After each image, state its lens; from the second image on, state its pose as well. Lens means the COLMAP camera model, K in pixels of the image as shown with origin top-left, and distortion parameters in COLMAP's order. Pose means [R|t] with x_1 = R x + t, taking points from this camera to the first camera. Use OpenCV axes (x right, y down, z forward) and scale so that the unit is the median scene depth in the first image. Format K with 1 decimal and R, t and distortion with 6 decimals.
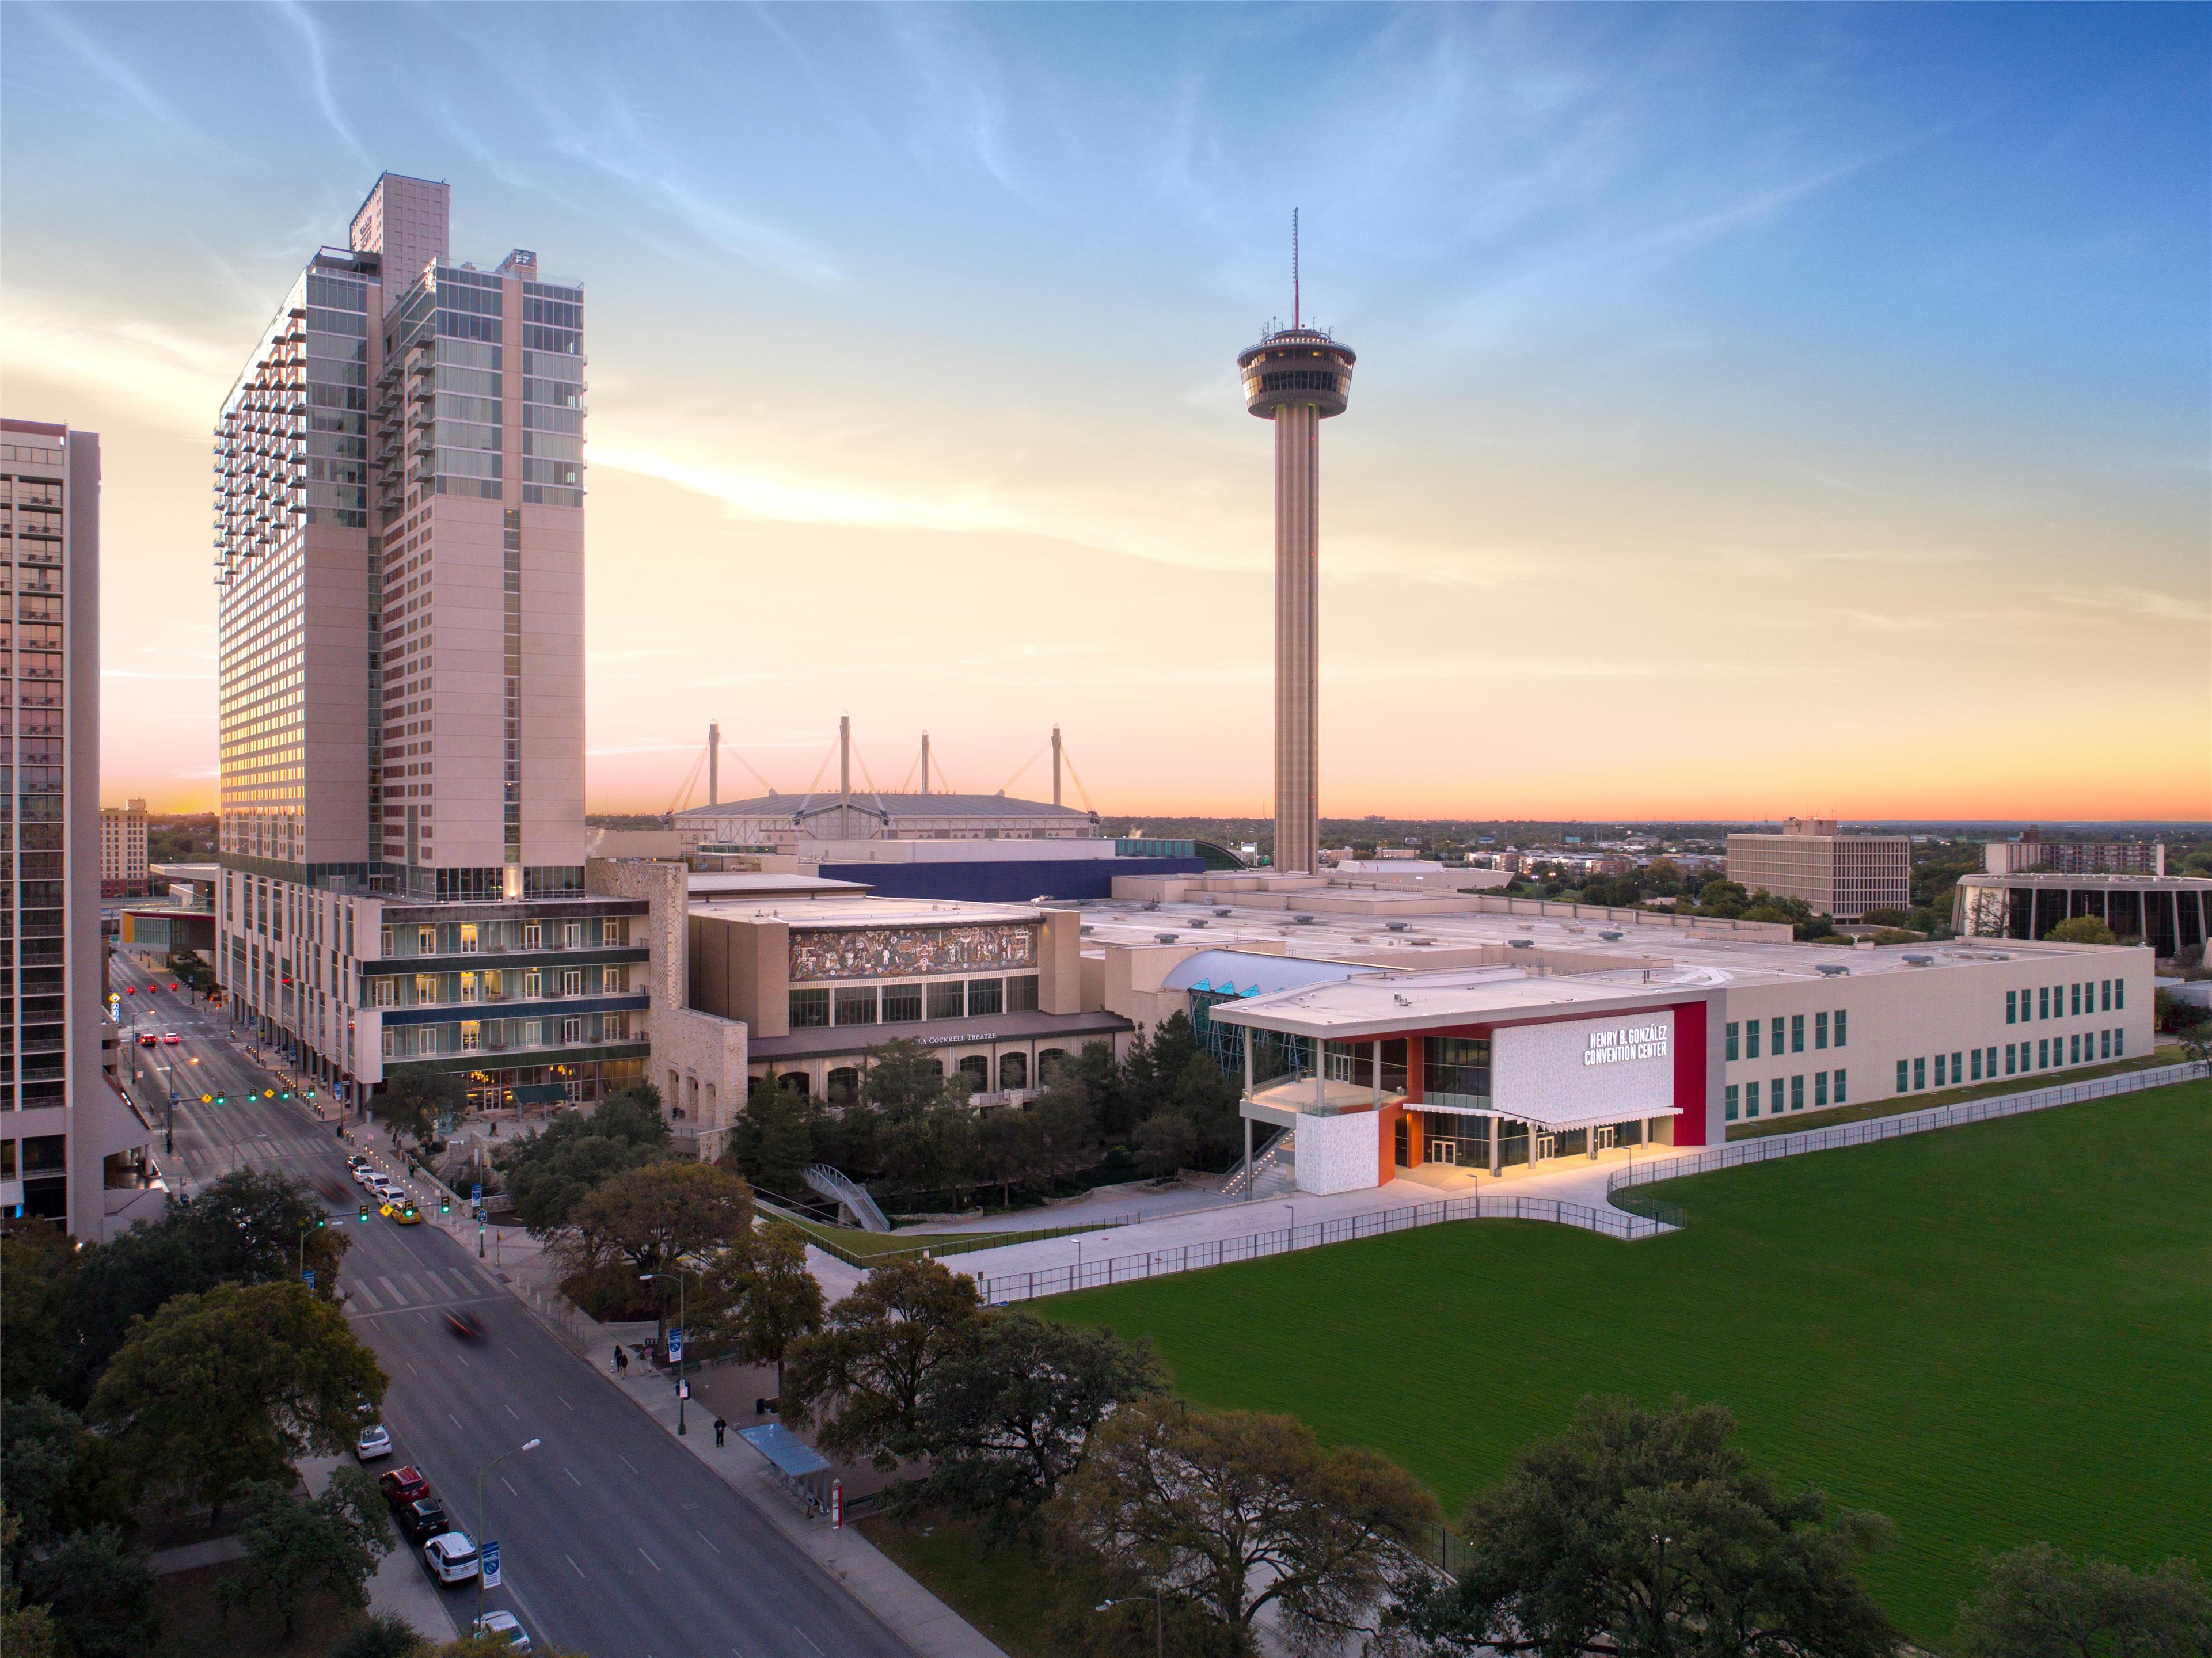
lens RADIAL K [[1671.7, 0, 1102.6], [0, 1671.7, 829.6], [0, 0, 1]] dist [-0.024216, 0.011322]
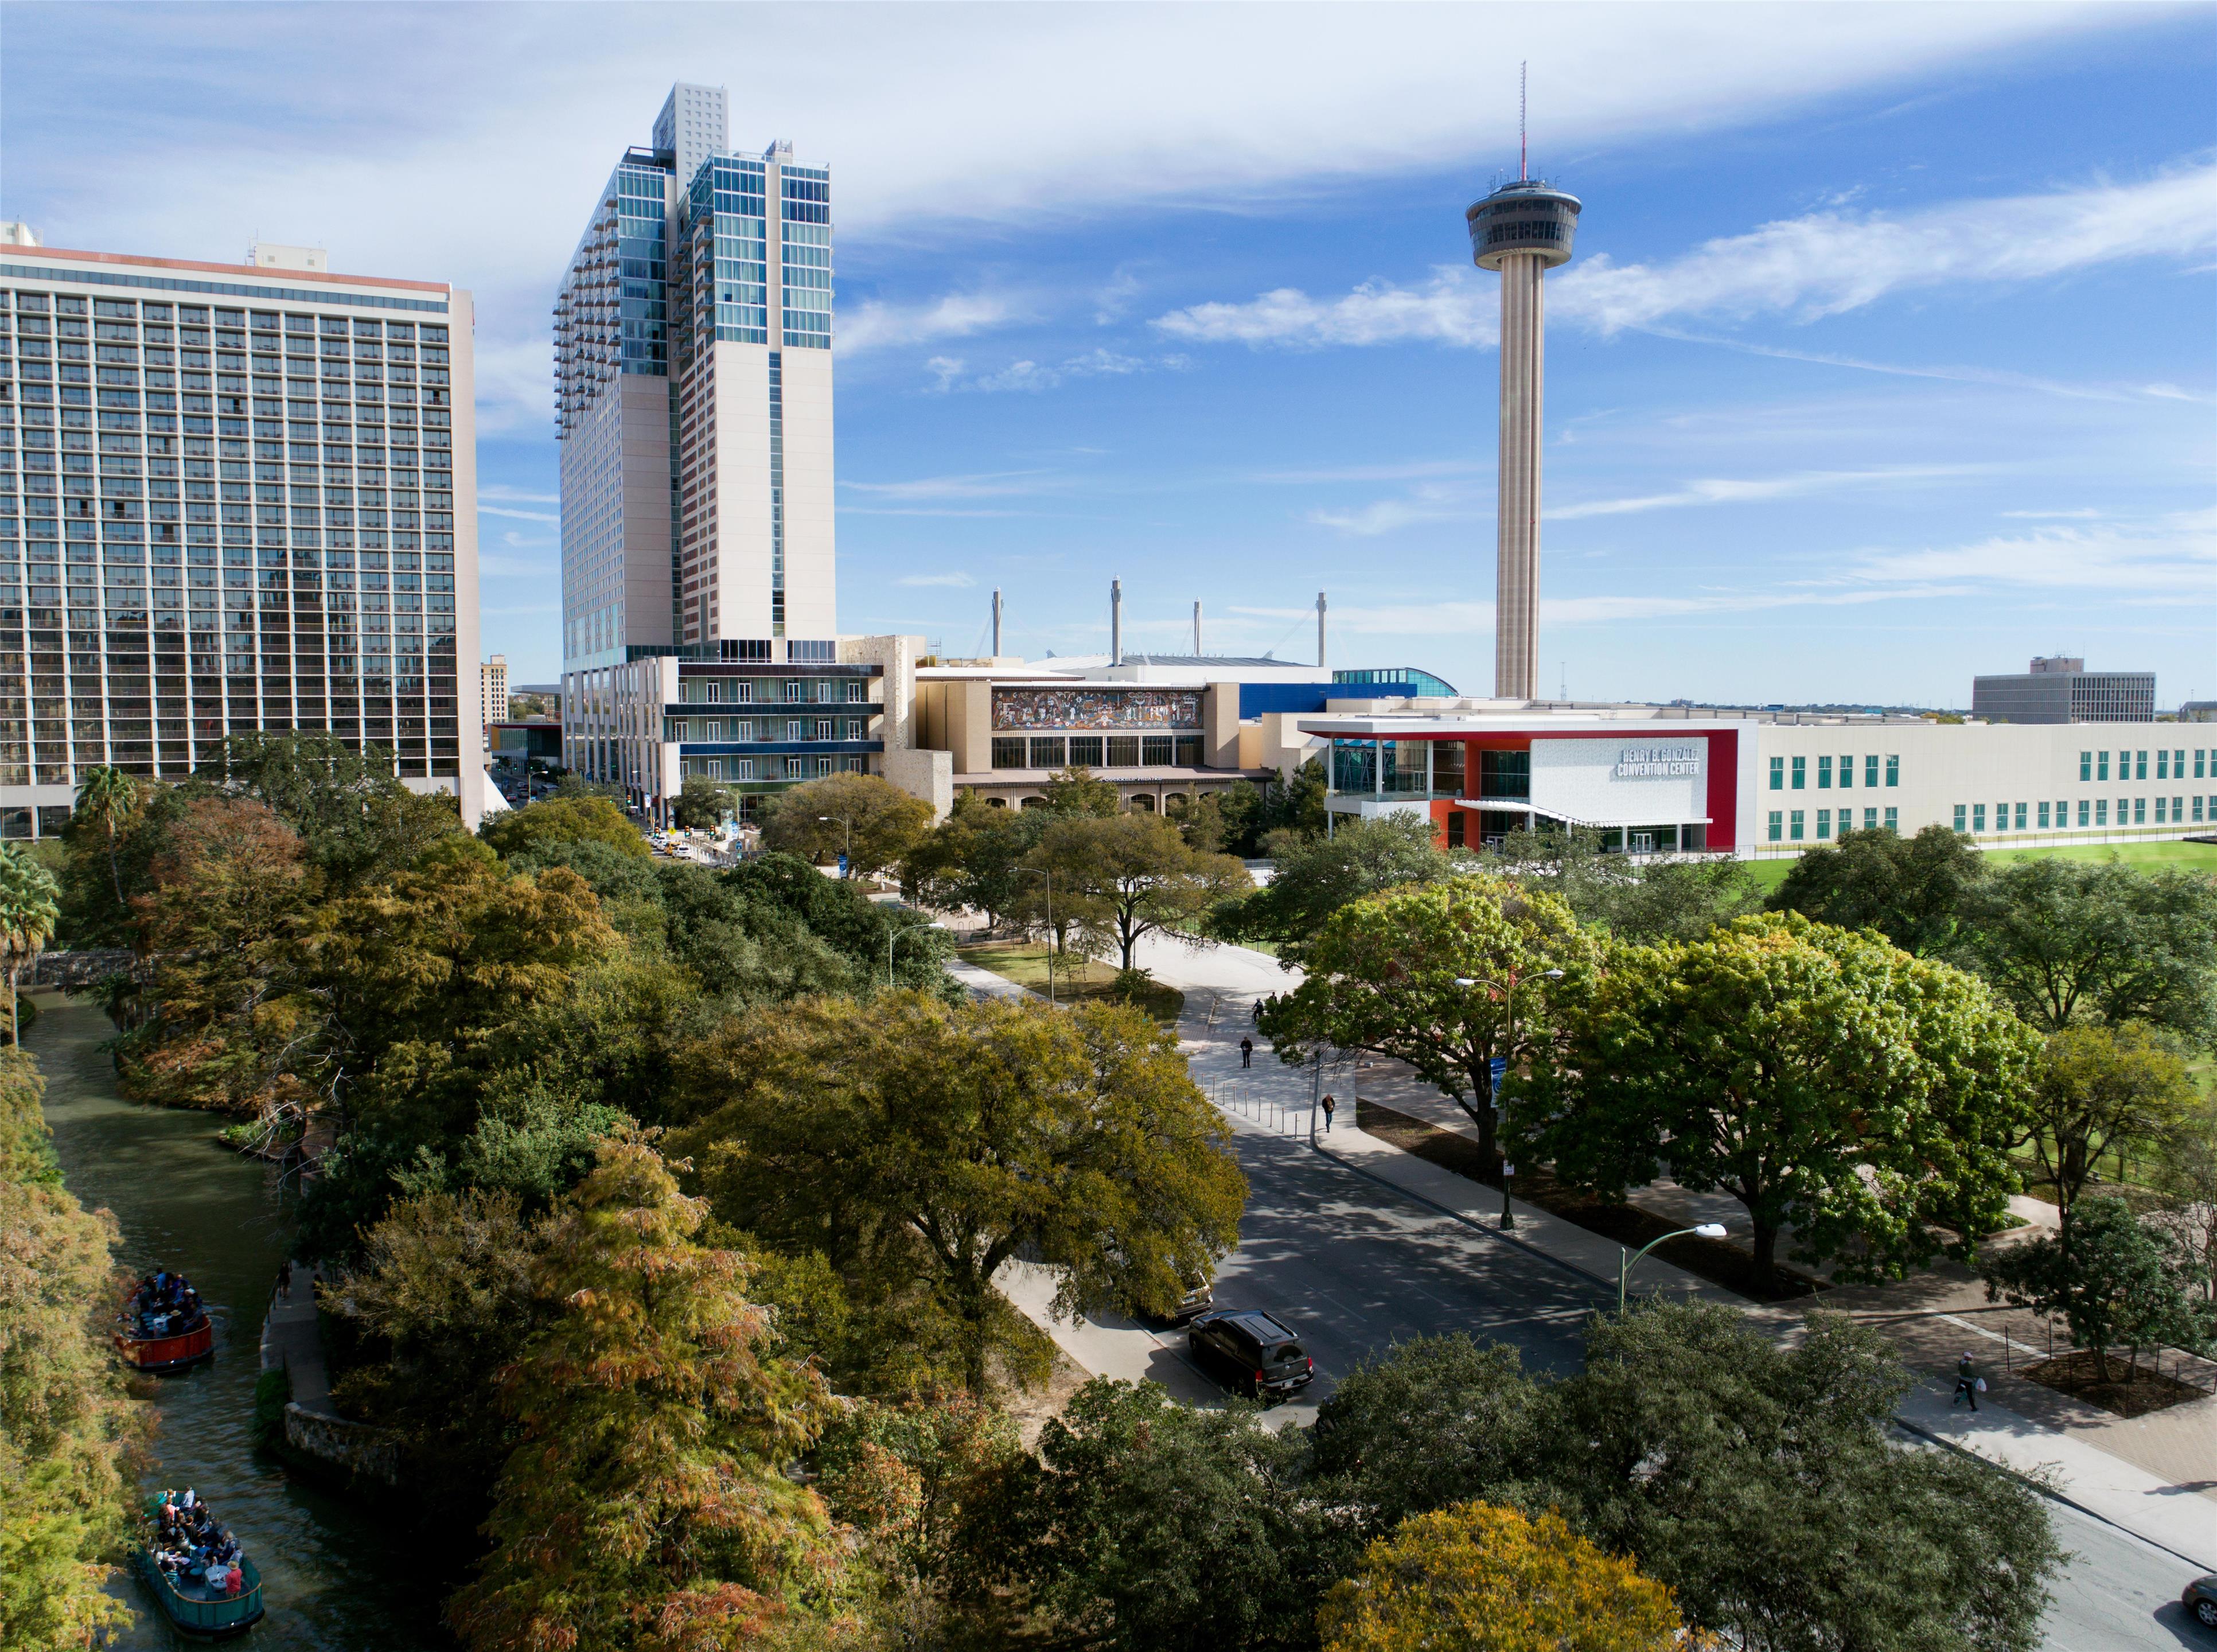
lens RADIAL K [[1675.5, 0, 1116.7], [0, 1675.5, 815.1], [0, 0, 1]] dist [-0.024216, 0.011322]
pose [[0.985340, 0.008975, -0.170367, 0.113314], [0.000711, 0.998390, 0.056710, 0.082682], [0.170602, -0.056000, 0.983747, -0.206139]]
